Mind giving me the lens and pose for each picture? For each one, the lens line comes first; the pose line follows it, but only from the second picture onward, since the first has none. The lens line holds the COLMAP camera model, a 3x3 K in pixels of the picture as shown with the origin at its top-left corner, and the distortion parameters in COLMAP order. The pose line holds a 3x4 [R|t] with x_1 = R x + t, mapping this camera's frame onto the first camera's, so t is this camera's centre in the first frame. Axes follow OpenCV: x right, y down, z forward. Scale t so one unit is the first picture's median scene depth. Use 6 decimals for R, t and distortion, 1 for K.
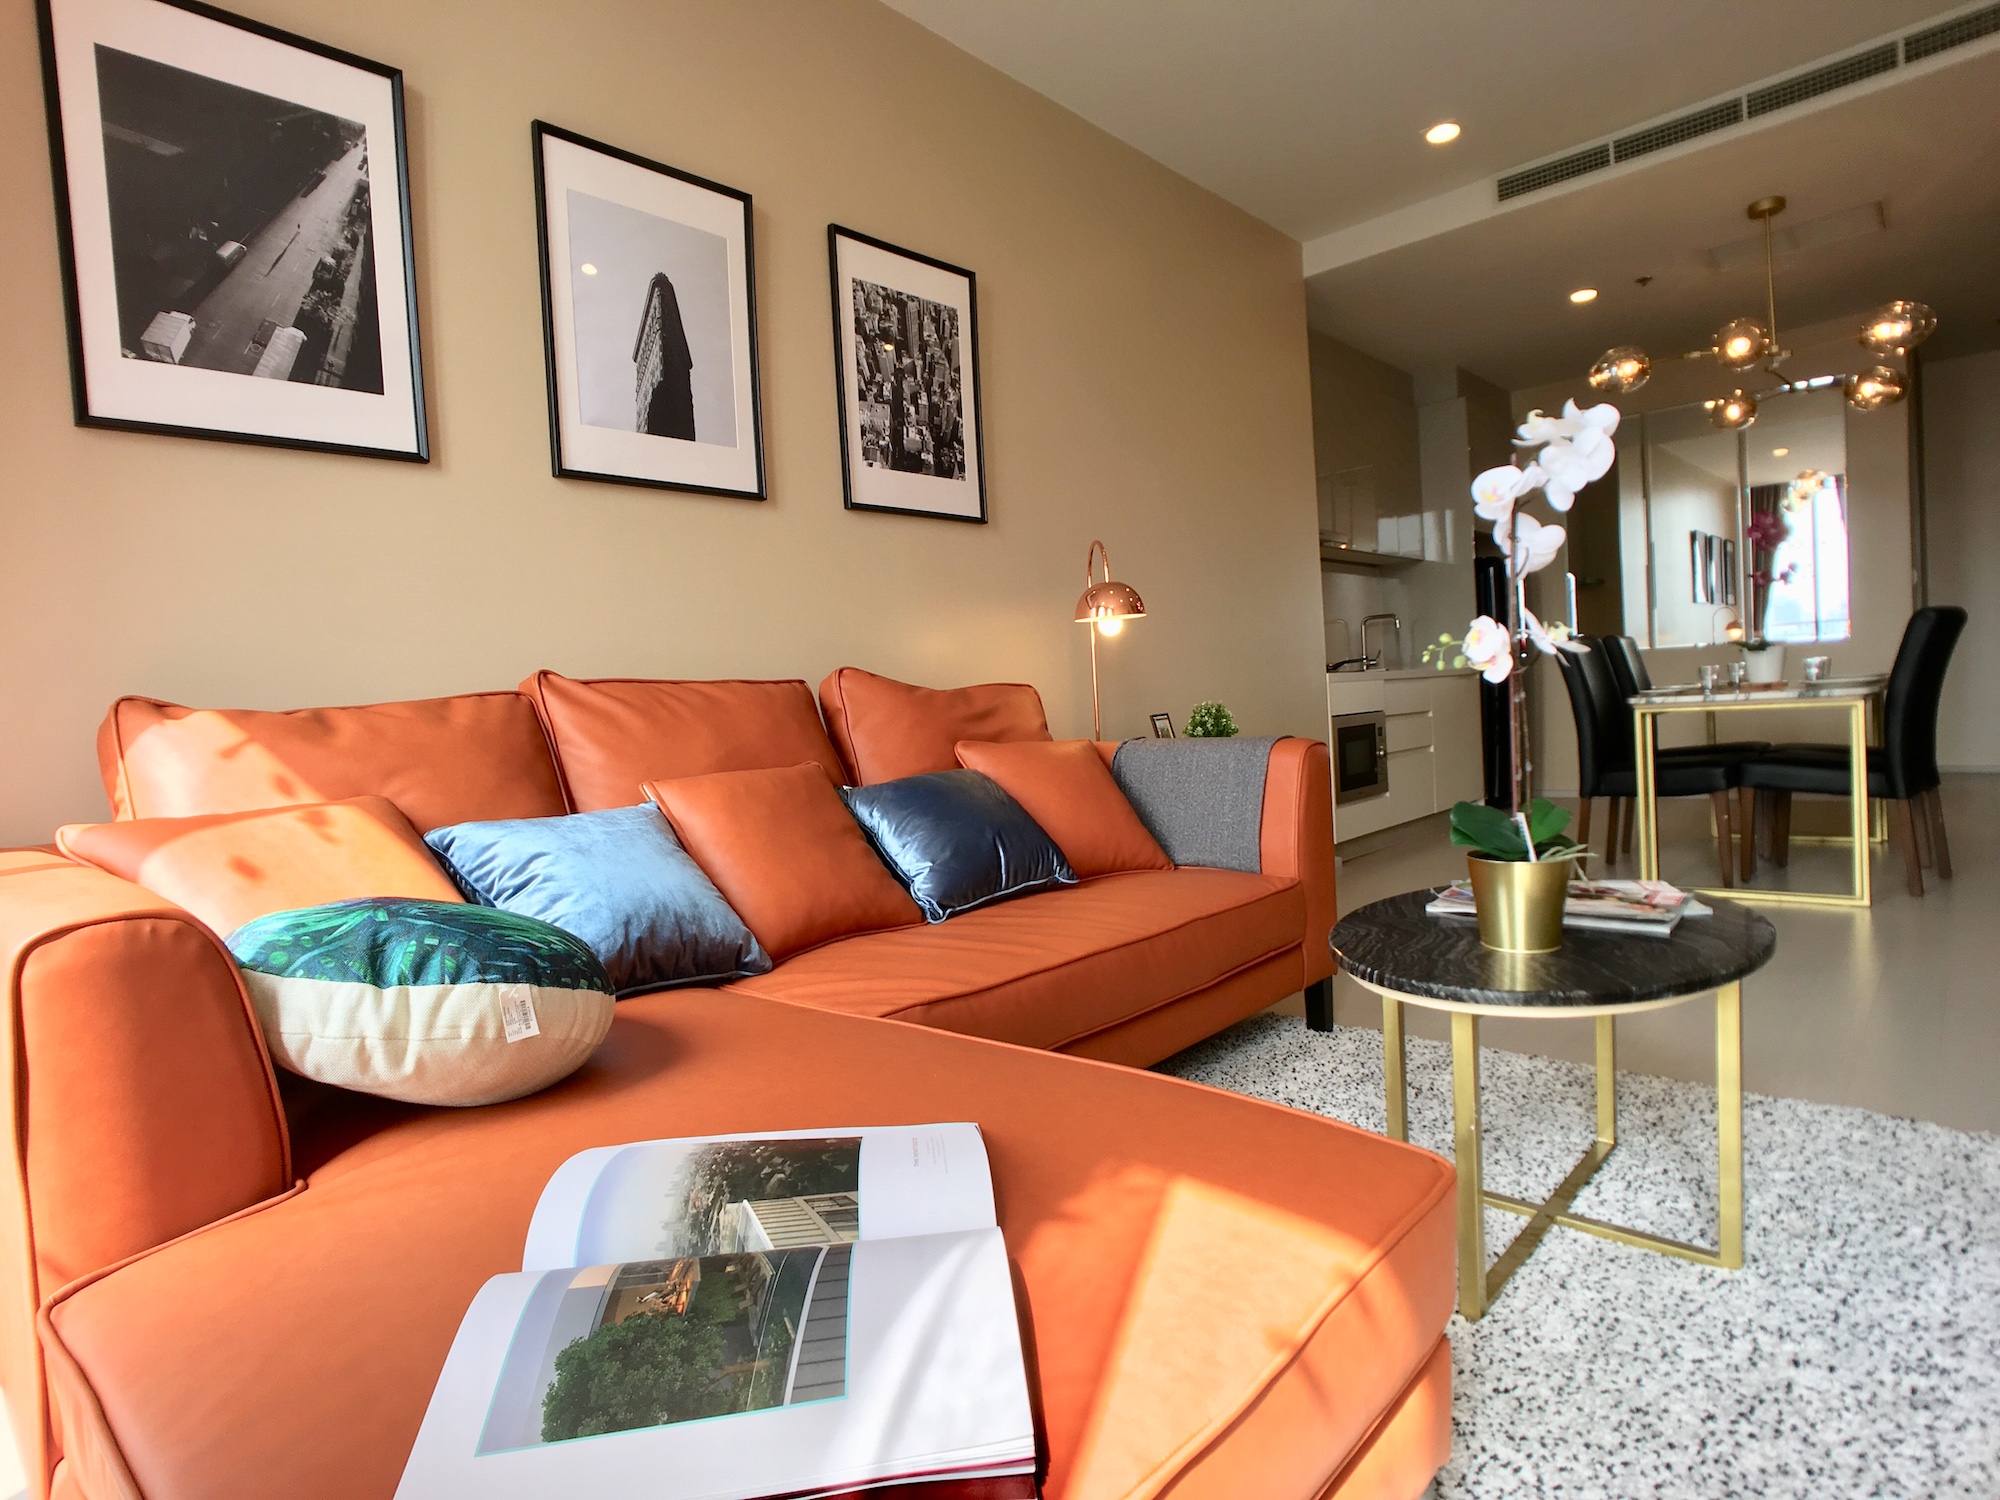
lens RADIAL K [[1090.0, 0, 977.4], [0, 1090.0, 754.2], [0, 0, 1]] dist [-0.038804, 0.019656]
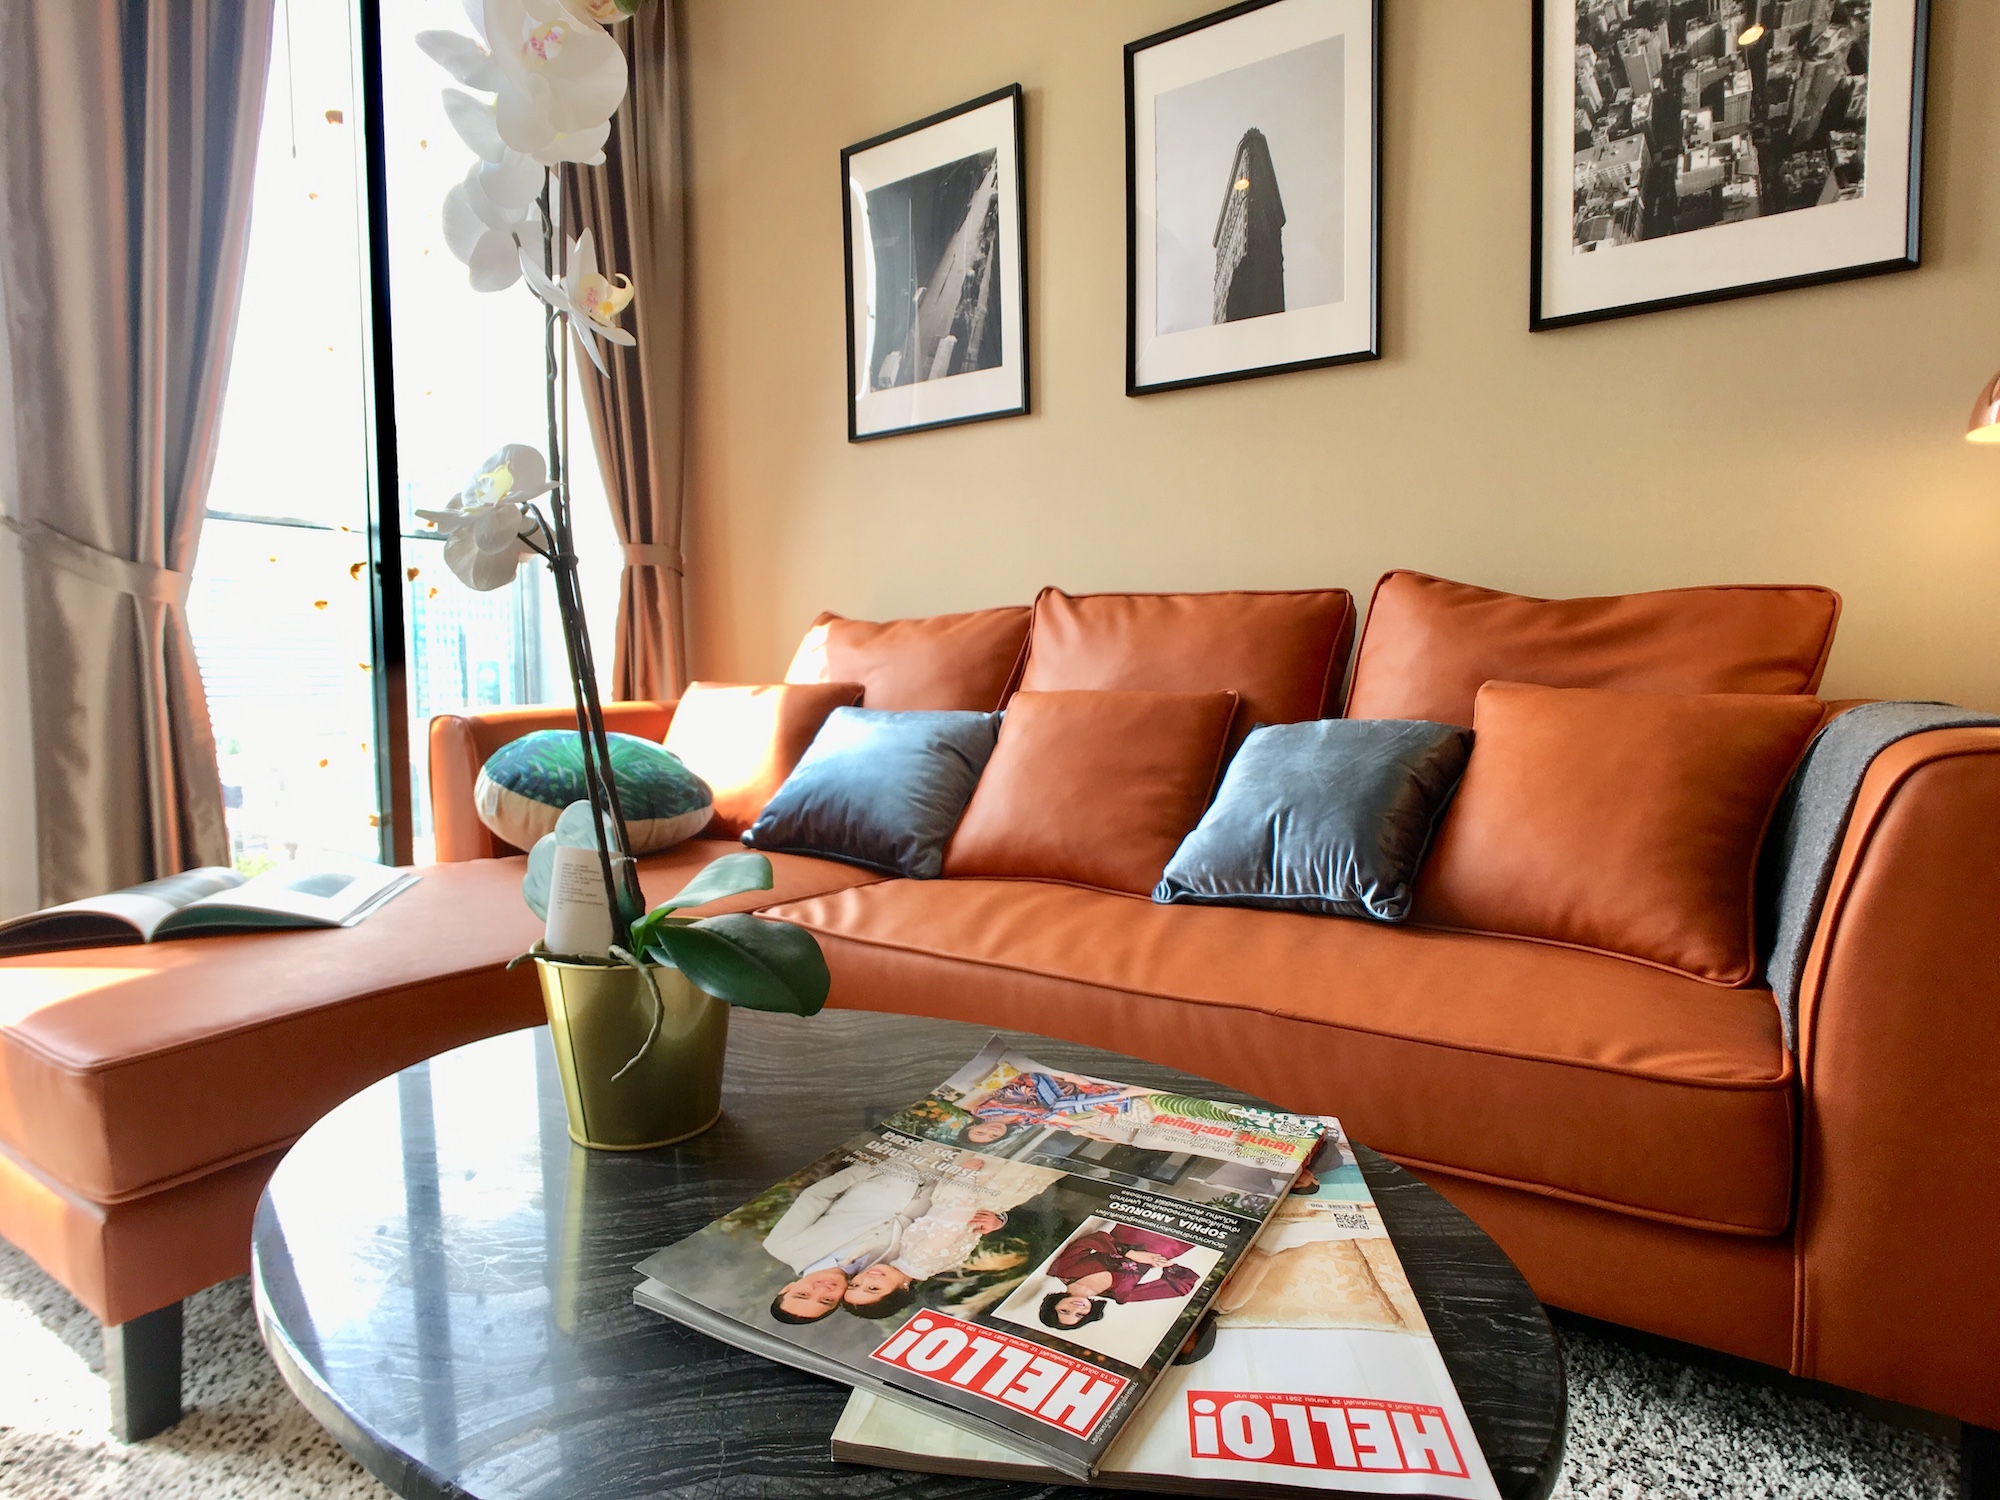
lens RADIAL K [[1090.0, 0, 977.4], [0, 1090.0, 754.2], [0, 0, 1]] dist [-0.038804, 0.019656]
pose [[0.148062, 0.156417, -0.976530, 0.581949], [-0.028252, 0.987679, 0.153919, -0.061381], [0.988575, 0.004800, 0.150656, 0.602123]]
